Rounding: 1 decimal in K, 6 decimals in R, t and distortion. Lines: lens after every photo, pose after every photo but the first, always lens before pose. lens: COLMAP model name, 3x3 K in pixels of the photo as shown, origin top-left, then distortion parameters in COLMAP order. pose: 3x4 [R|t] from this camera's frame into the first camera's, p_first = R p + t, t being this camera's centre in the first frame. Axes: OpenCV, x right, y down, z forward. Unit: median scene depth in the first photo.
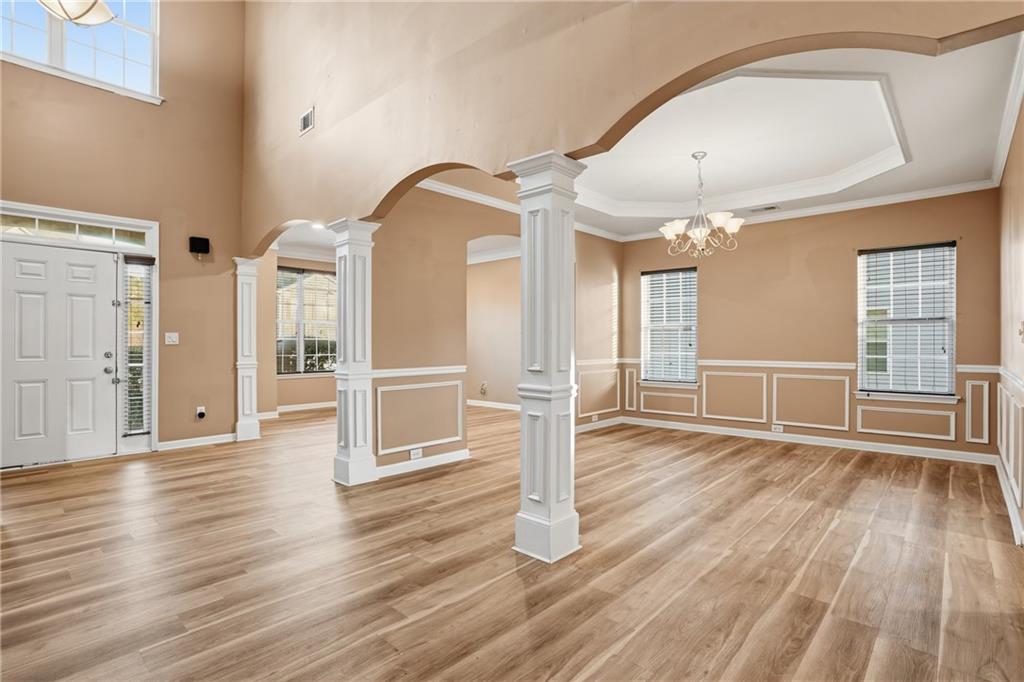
lens RADIAL K [[503.3, 0, 505.0], [0, 503.3, 345.4], [0, 0, 1]] dist [-0.031181, 0.004671]
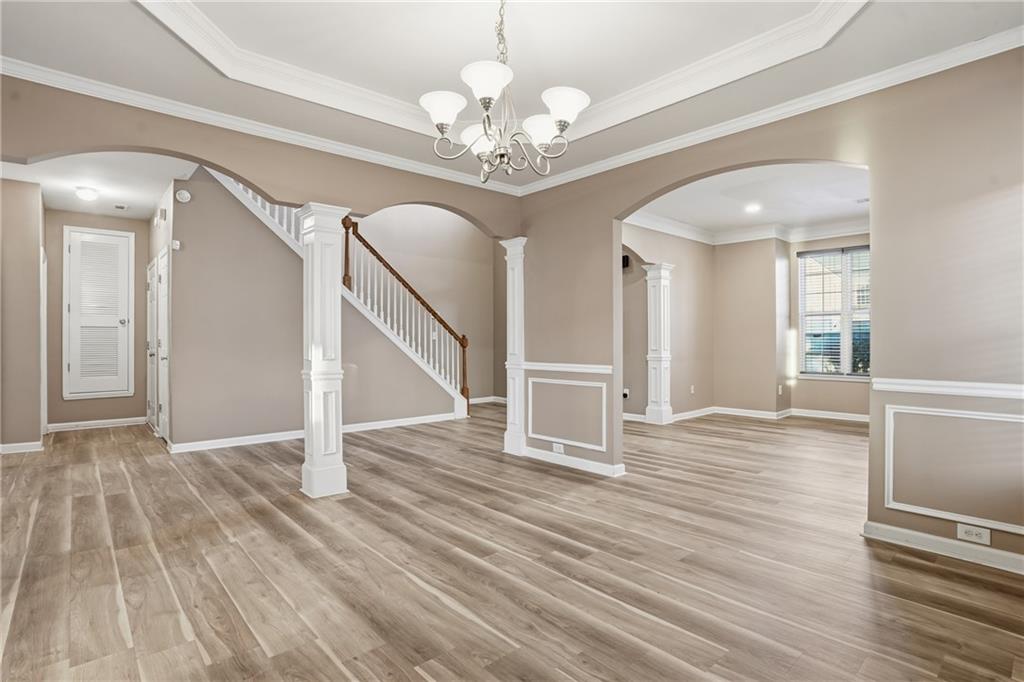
lens RADIAL K [[503.3, 0, 506.0], [0, 503.3, 340.0], [0, 0, 1]] dist [-0.031181, 0.004671]
pose [[-0.107782, -0.002614, -0.994171, 1.168122], [0.000655, 0.999996, -0.002700, -0.000735], [0.994174, -0.000943, -0.107779, 1.382197]]
